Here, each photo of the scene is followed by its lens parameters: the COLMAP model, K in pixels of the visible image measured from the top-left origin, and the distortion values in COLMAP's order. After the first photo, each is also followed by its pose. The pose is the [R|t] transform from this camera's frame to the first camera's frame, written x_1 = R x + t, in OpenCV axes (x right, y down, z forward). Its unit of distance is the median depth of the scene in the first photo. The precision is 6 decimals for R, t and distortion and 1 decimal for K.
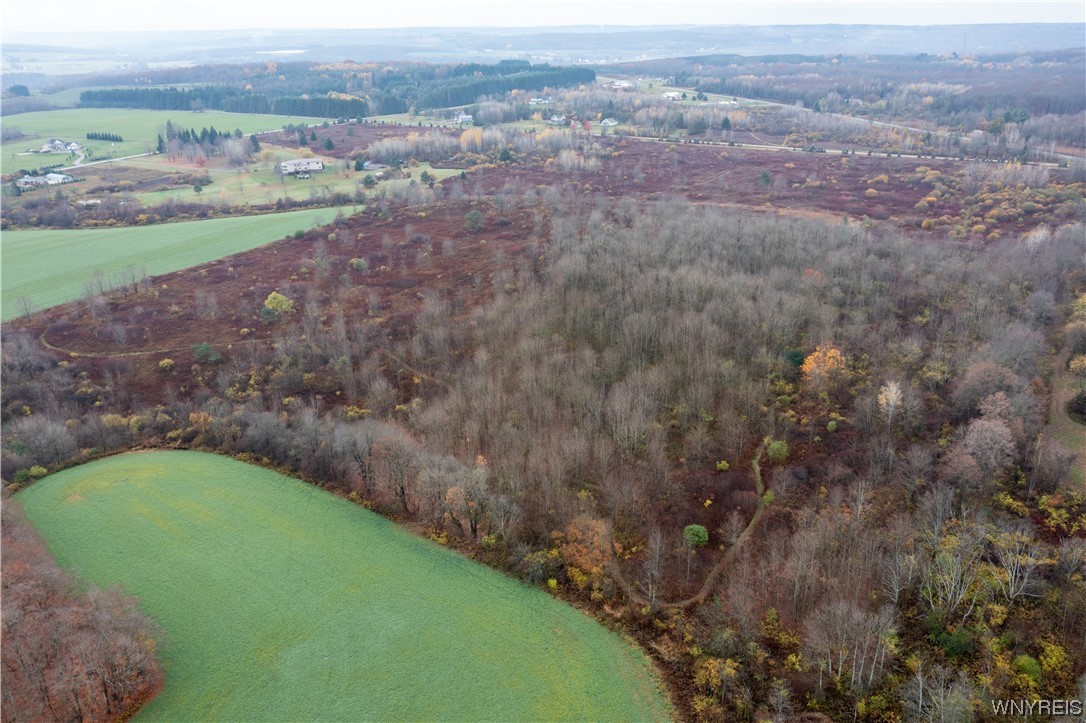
lens RADIAL K [[865.2, 0, 543.0], [0, 865.2, 361.5], [0, 0, 1]] dist [-0.008197, 0.014382]
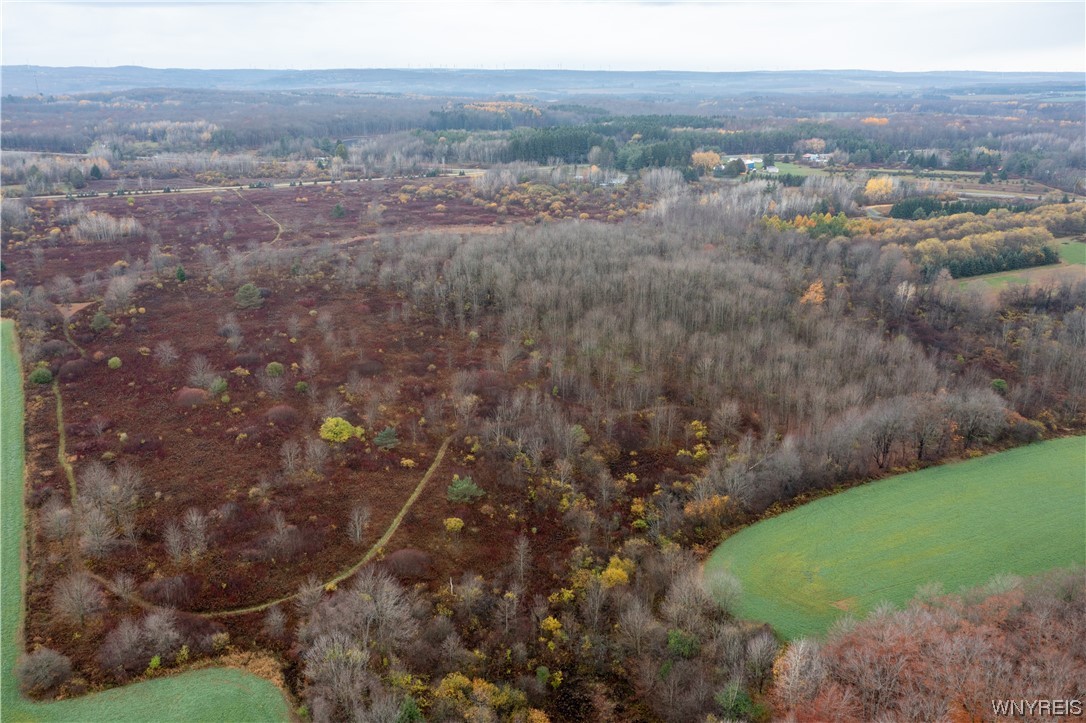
lens RADIAL K [[865.2, 0, 543.0], [0, 865.2, 361.5], [0, 0, 1]] dist [-0.008197, 0.014382]
pose [[0.460665, -0.272773, 0.844620, -1.257208], [0.309823, 0.941165, 0.134972, -0.253636], [-0.831744, 0.199506, 0.518073, 0.728251]]
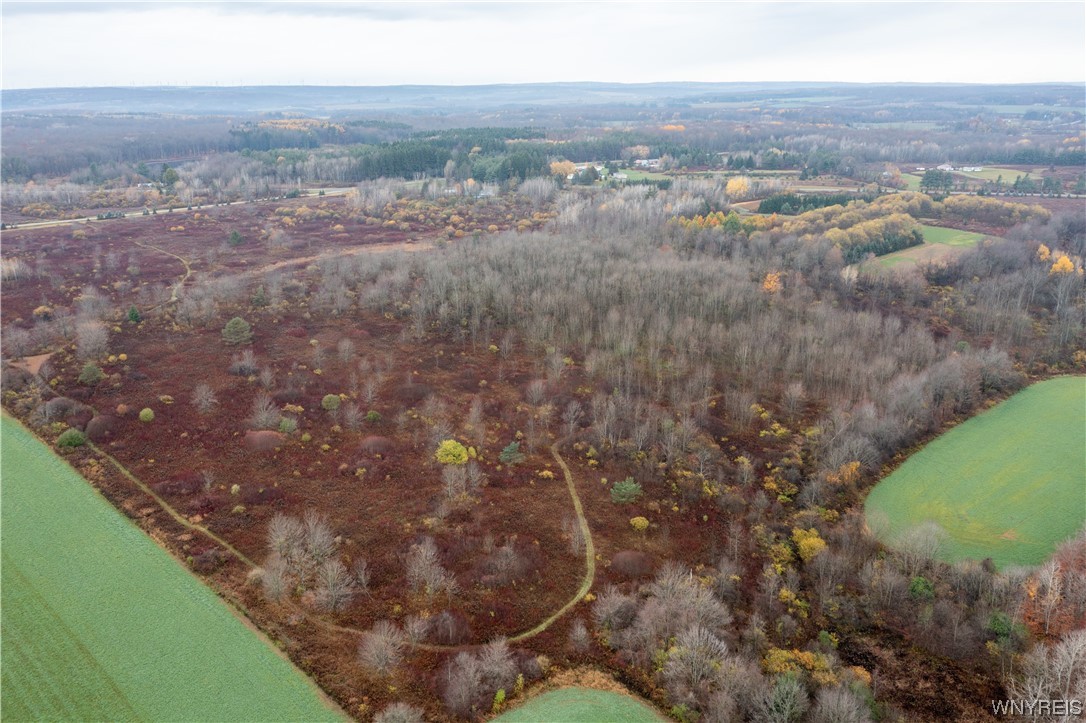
lens RADIAL K [[865.2, 0, 543.0], [0, 865.2, 361.5], [0, 0, 1]] dist [-0.008197, 0.014382]
pose [[0.187549, -0.293024, 0.937530, -1.428073], [0.357918, 0.909233, 0.212580, -0.396591], [-0.914724, 0.295689, 0.275404, 1.101703]]
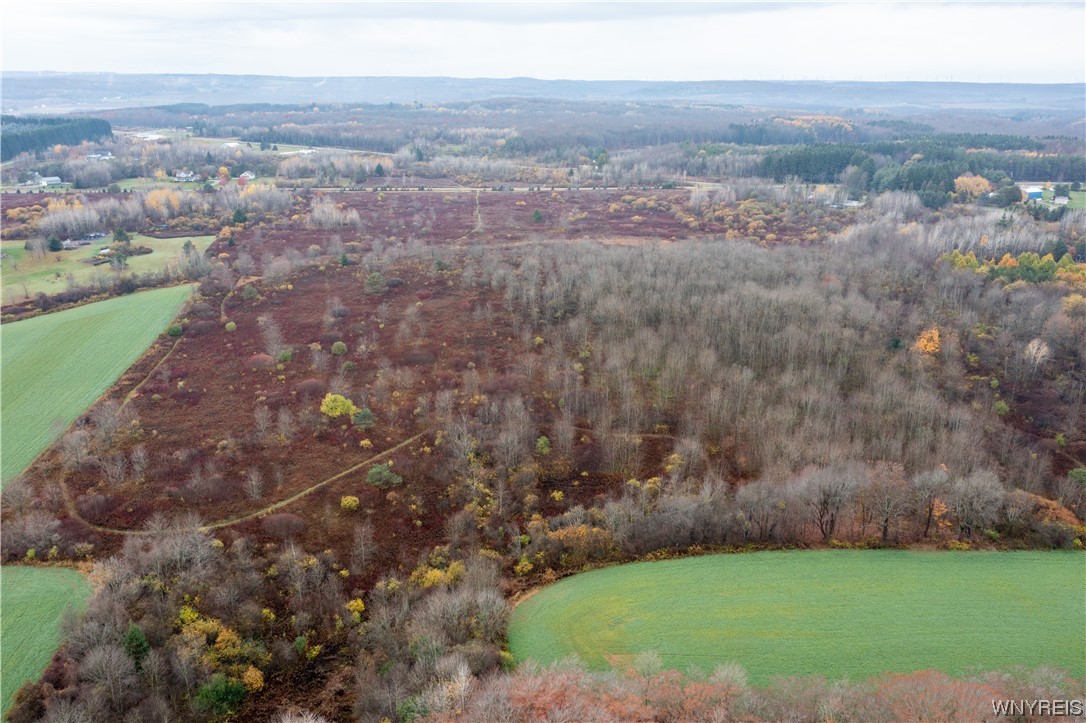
lens RADIAL K [[865.2, 0, 543.0], [0, 865.2, 361.5], [0, 0, 1]] dist [-0.008197, 0.014382]
pose [[0.780330, -0.180447, 0.598769, -0.965643], [0.211210, 0.977251, 0.019254, -0.126742], [-0.588622, 0.111442, 0.800690, 0.366728]]
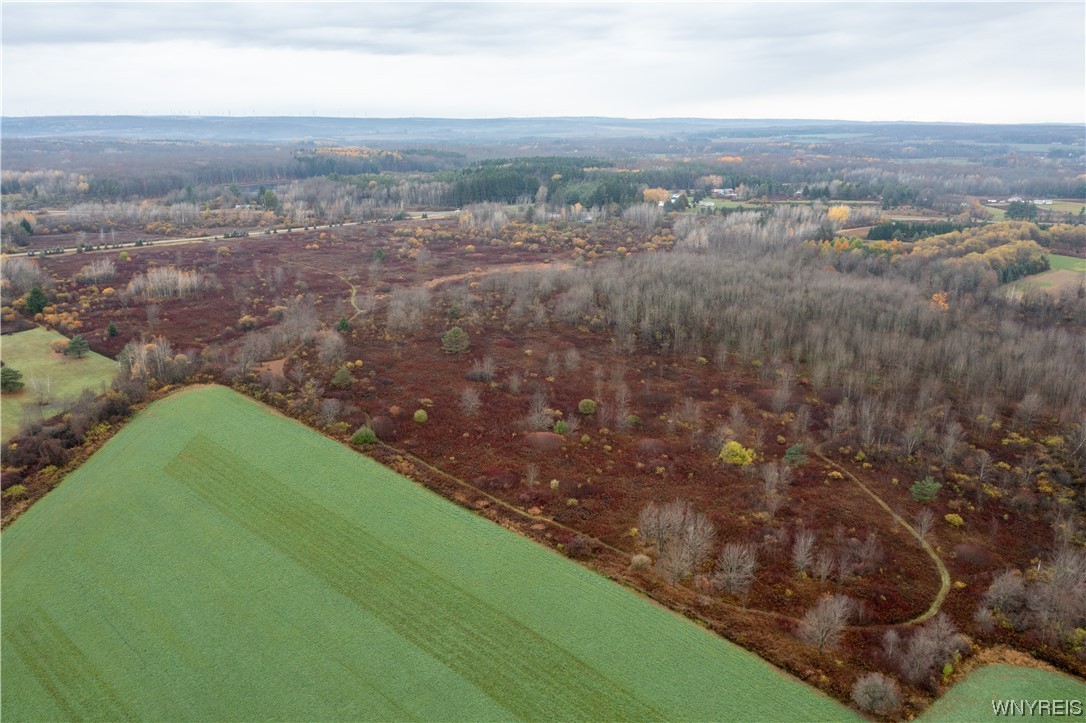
lens RADIAL K [[865.2, 0, 543.0], [0, 865.2, 361.5], [0, 0, 1]] dist [-0.008197, 0.014382]
pose [[0.186216, -0.256092, 0.948546, -1.544892], [0.346687, 0.920460, 0.180448, -0.501519], [-0.919310, 0.295246, 0.260188, 1.438932]]
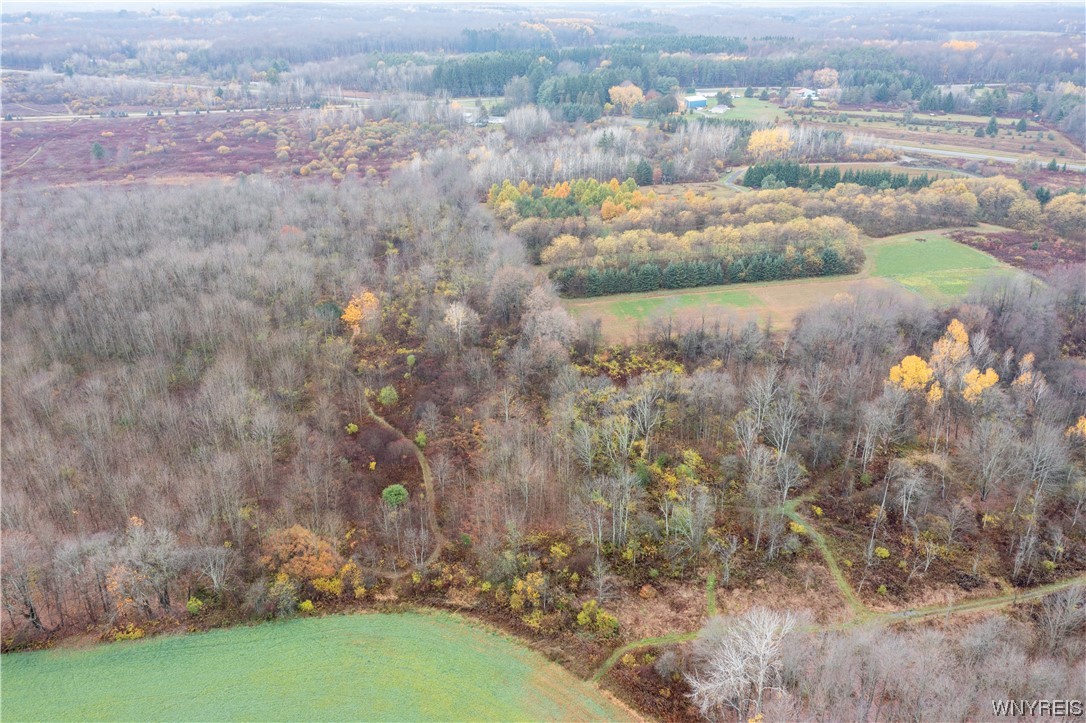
lens RADIAL K [[869.2, 0, 543.0], [0, 869.2, 361.5], [0, 0, 1]] dist [-0.001596, 0.004347]
pose [[0.658335, -0.294684, 0.692644, -0.299126], [0.266186, 0.951867, 0.151969, -0.042454], [-0.704088, 0.084326, 0.705088, 0.142767]]
